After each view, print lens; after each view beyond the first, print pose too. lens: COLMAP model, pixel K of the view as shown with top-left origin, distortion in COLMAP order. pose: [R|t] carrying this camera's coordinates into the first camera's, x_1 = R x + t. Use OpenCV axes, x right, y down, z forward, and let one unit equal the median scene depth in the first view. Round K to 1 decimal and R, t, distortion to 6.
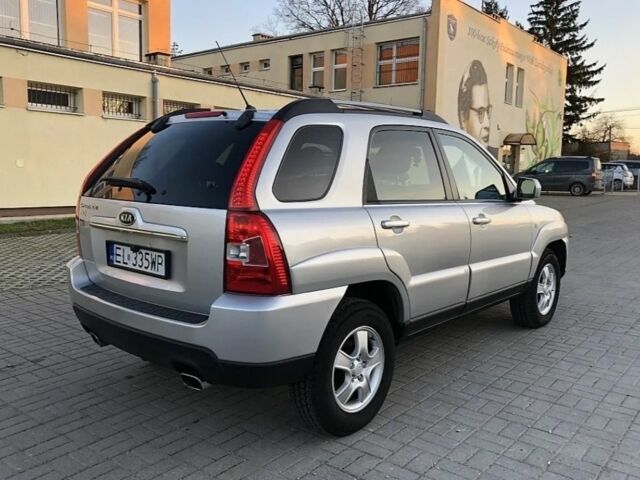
lens RADIAL K [[561.6, 0, 319.7], [0, 561.6, 249.2], [0, 0, 1]] dist [0.019249, 0.008830]
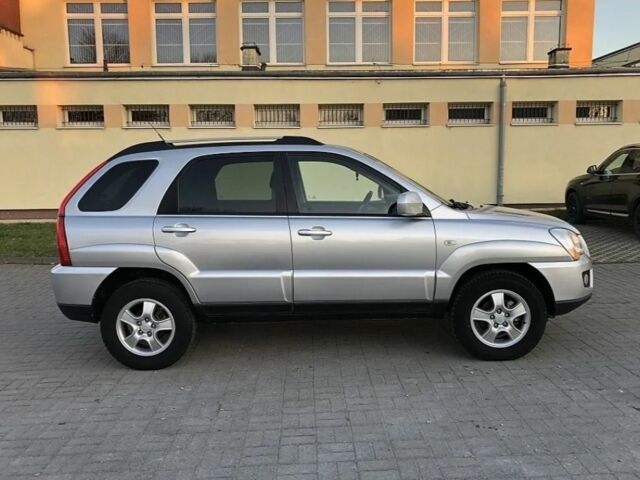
lens RADIAL K [[561.8, 0, 328.2], [0, 561.8, 266.7], [0, 0, 1]] dist [0.013416, -0.005960]
pose [[0.651945, 0.103885, -0.751116, 1.156988], [-0.075329, 0.994544, 0.072169, -0.067094], [0.754515, 0.009530, 0.656213, 0.313653]]
